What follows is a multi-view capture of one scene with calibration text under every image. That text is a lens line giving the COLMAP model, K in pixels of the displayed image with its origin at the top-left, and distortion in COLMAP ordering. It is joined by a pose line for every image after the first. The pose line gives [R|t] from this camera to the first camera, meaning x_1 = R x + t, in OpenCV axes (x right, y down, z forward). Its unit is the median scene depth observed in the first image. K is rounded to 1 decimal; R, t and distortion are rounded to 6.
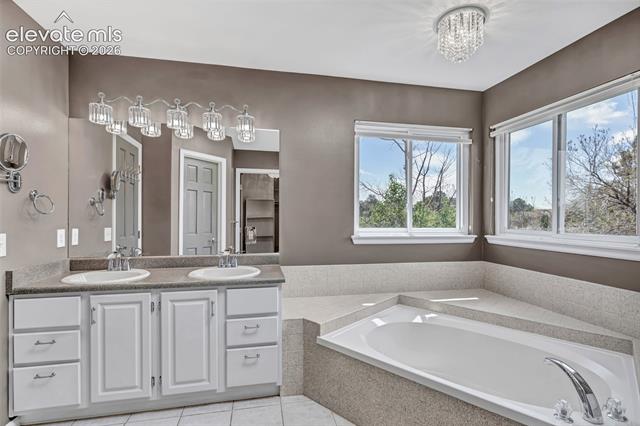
lens RADIAL K [[310.7, 0, 318.8], [0, 310.7, 217.1], [0, 0, 1]] dist [0.000261, -0.000533]
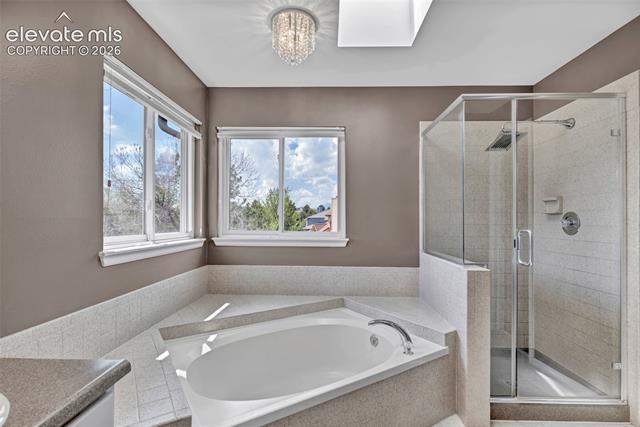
lens RADIAL K [[310.7, 0, 322.9], [0, 310.7, 217.0], [0, 0, 1]] dist [0.000261, -0.000533]
pose [[0.226968, 0.007607, 0.973872, -0.371133], [0.000185, 0.999969, -0.007854, 0.001768], [-0.973902, 0.001962, 0.226960, 0.510181]]
